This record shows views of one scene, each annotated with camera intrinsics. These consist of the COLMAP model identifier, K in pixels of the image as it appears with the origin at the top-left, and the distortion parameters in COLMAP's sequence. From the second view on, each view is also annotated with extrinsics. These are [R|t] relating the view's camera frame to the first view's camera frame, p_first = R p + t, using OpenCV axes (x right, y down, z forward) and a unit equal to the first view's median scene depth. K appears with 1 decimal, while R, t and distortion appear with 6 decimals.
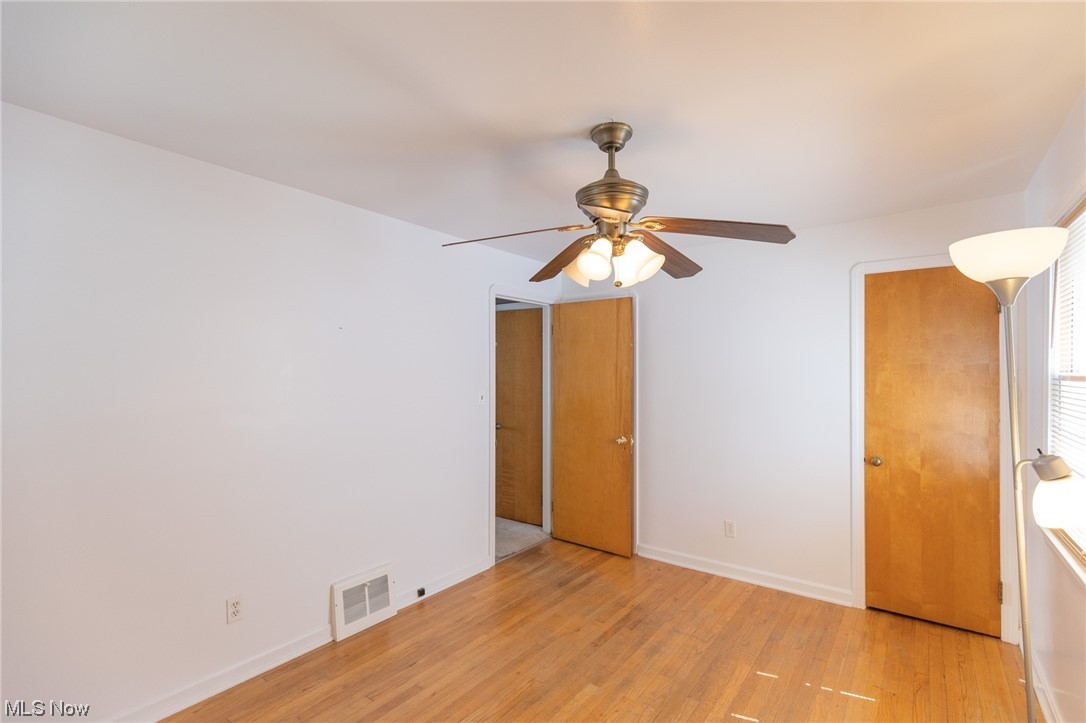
lens RADIAL K [[490.4, 0, 547.2], [0, 490.4, 364.5], [0, 0, 1]] dist [0.004919, -0.000469]
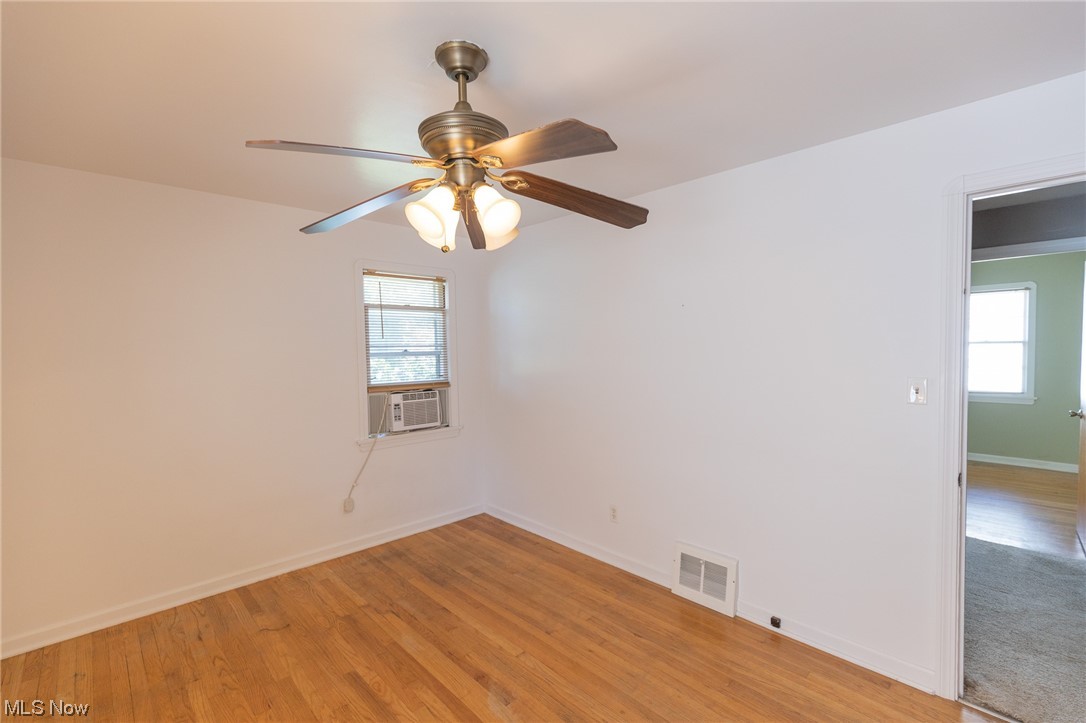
lens RADIAL K [[490.4, 0, 548.8], [0, 490.4, 360.9], [0, 0, 1]] dist [0.004919, -0.000469]
pose [[-0.162582, 0.035628, -0.986052, 0.672600], [0.030605, 0.999049, 0.031051, 0.005010], [0.986220, -0.025130, -0.163518, 0.910720]]
